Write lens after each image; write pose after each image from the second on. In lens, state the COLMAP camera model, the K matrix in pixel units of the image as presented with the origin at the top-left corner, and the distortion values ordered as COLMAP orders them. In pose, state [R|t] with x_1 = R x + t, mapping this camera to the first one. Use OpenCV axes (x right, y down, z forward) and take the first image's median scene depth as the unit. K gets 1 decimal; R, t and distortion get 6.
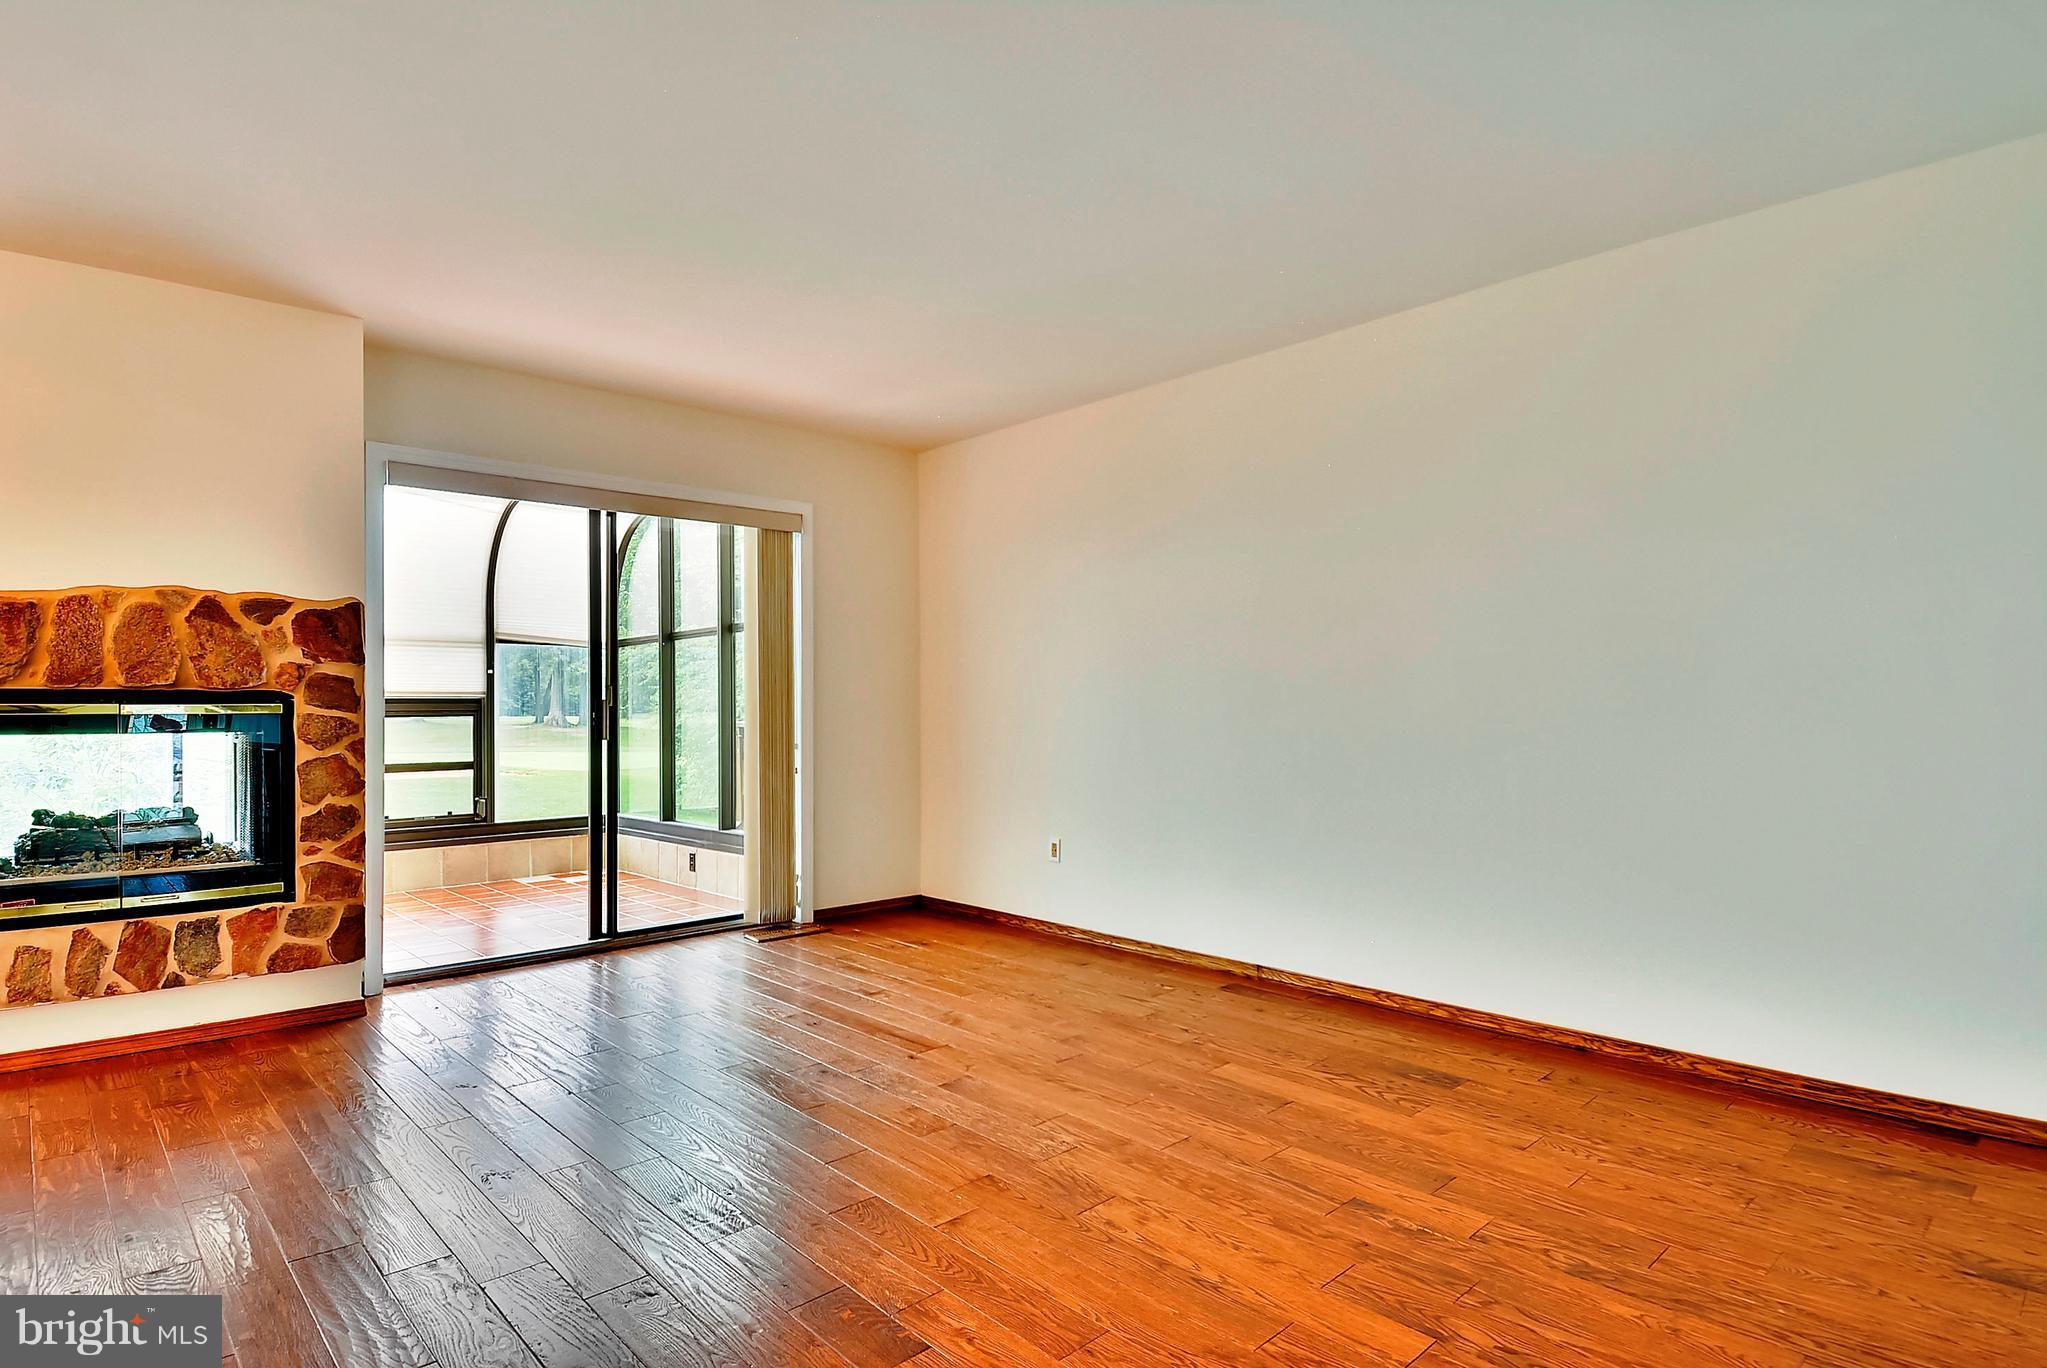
lens RADIAL K [[1086.4, 0, 1029.5], [0, 1086.4, 691.4], [0, 0, 1]] dist [0.013123, -0.016835]
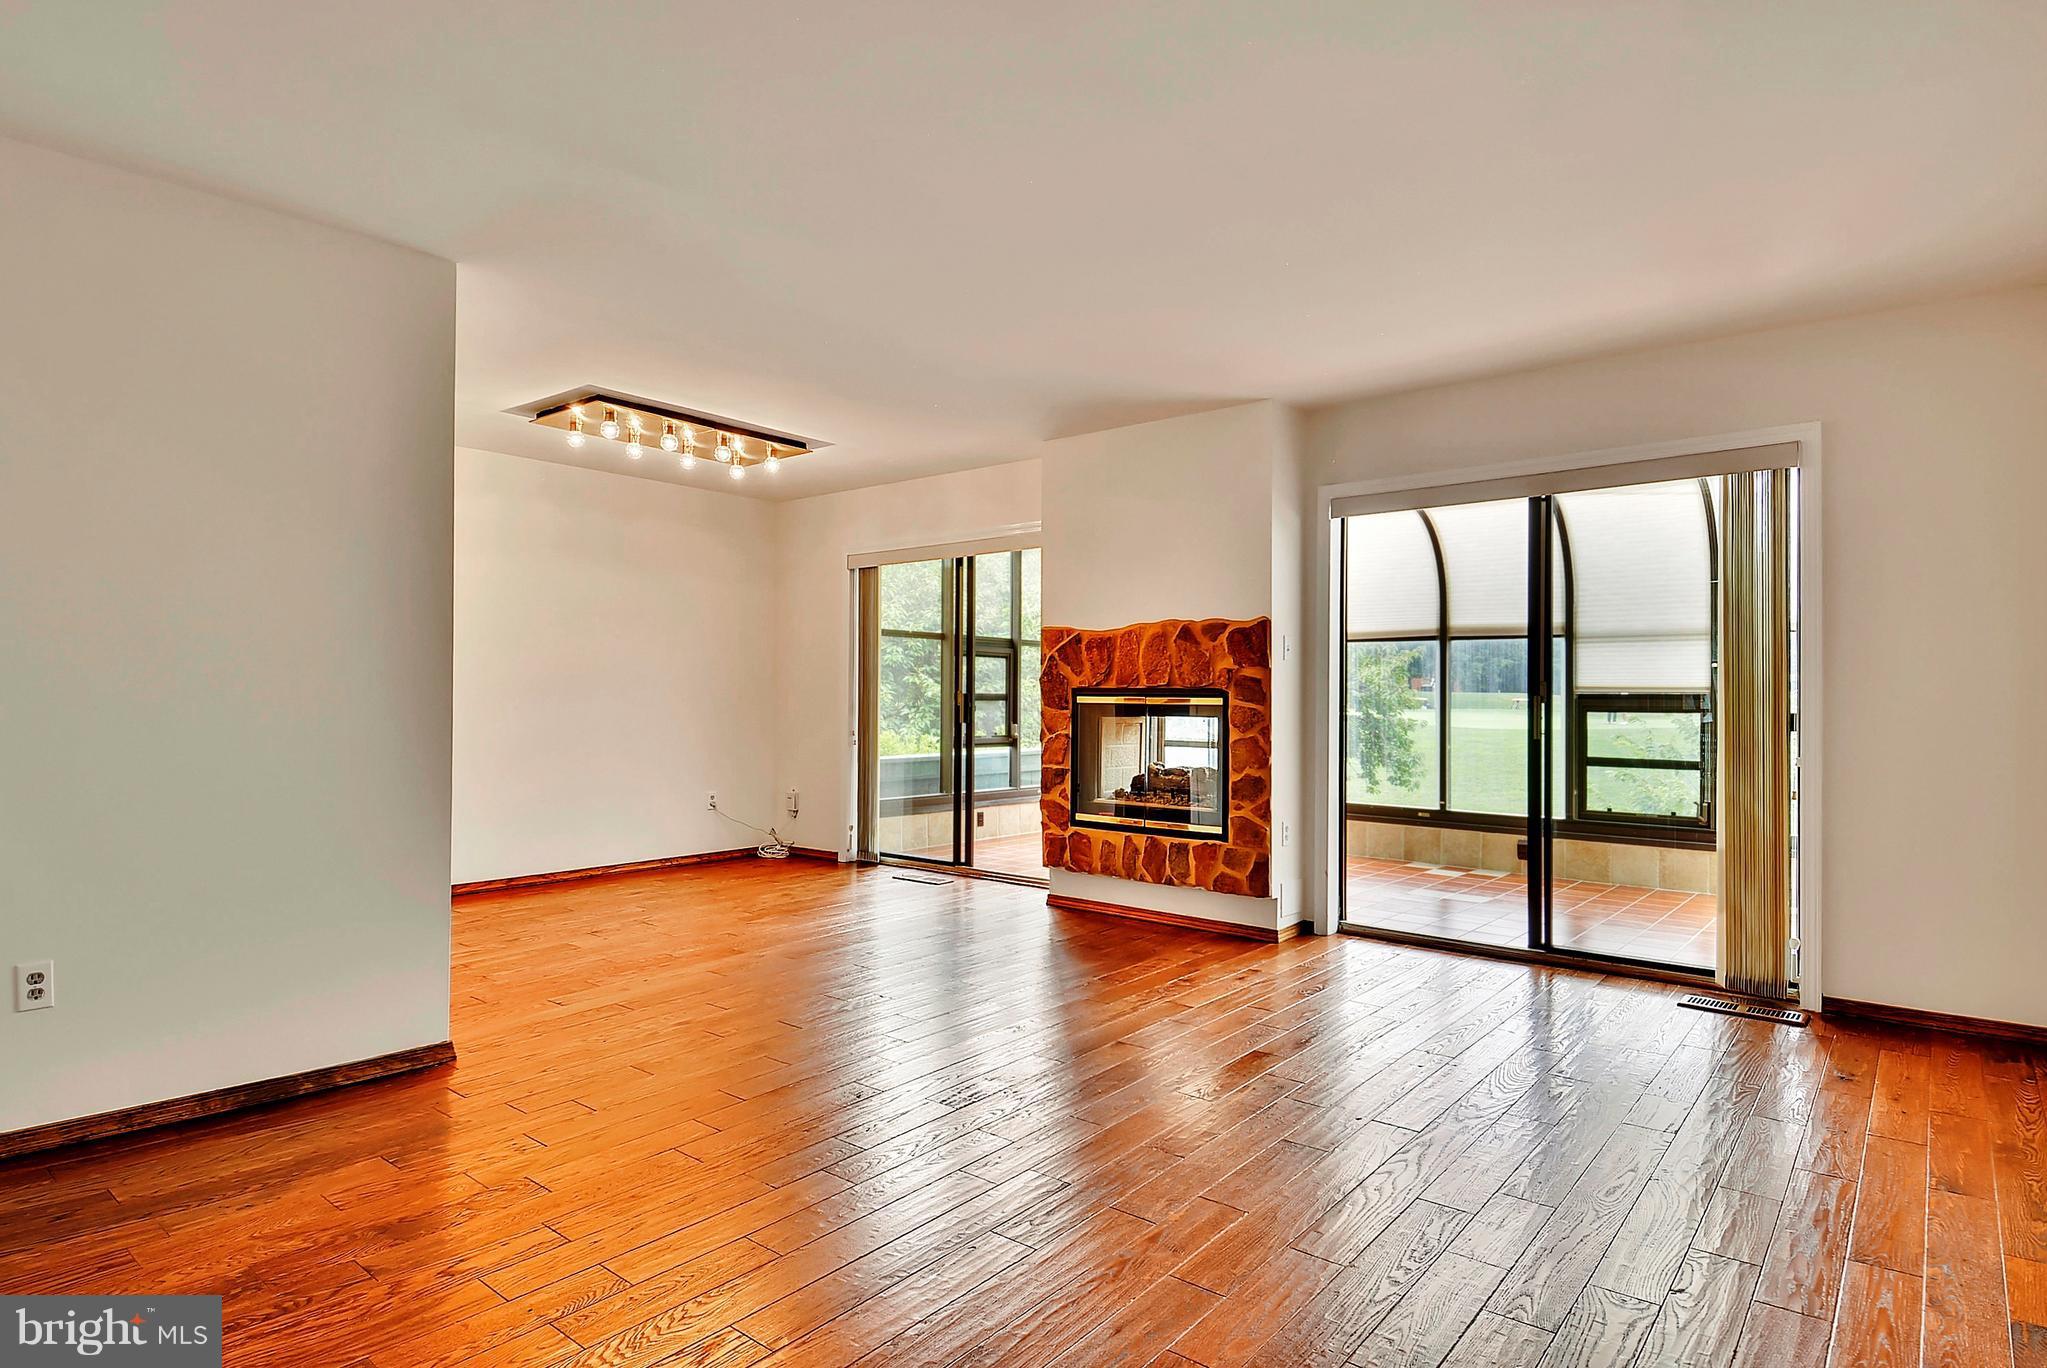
lens RADIAL K [[1086.4, 0, 1031.6], [0, 1086.4, 676.1], [0, 0, 1]] dist [0.013123, -0.016835]
pose [[0.121466, -0.014057, -0.992496, 0.653205], [0.005233, 0.999895, -0.013522, 0.001099], [0.992582, -0.003551, 0.121526, 0.591320]]
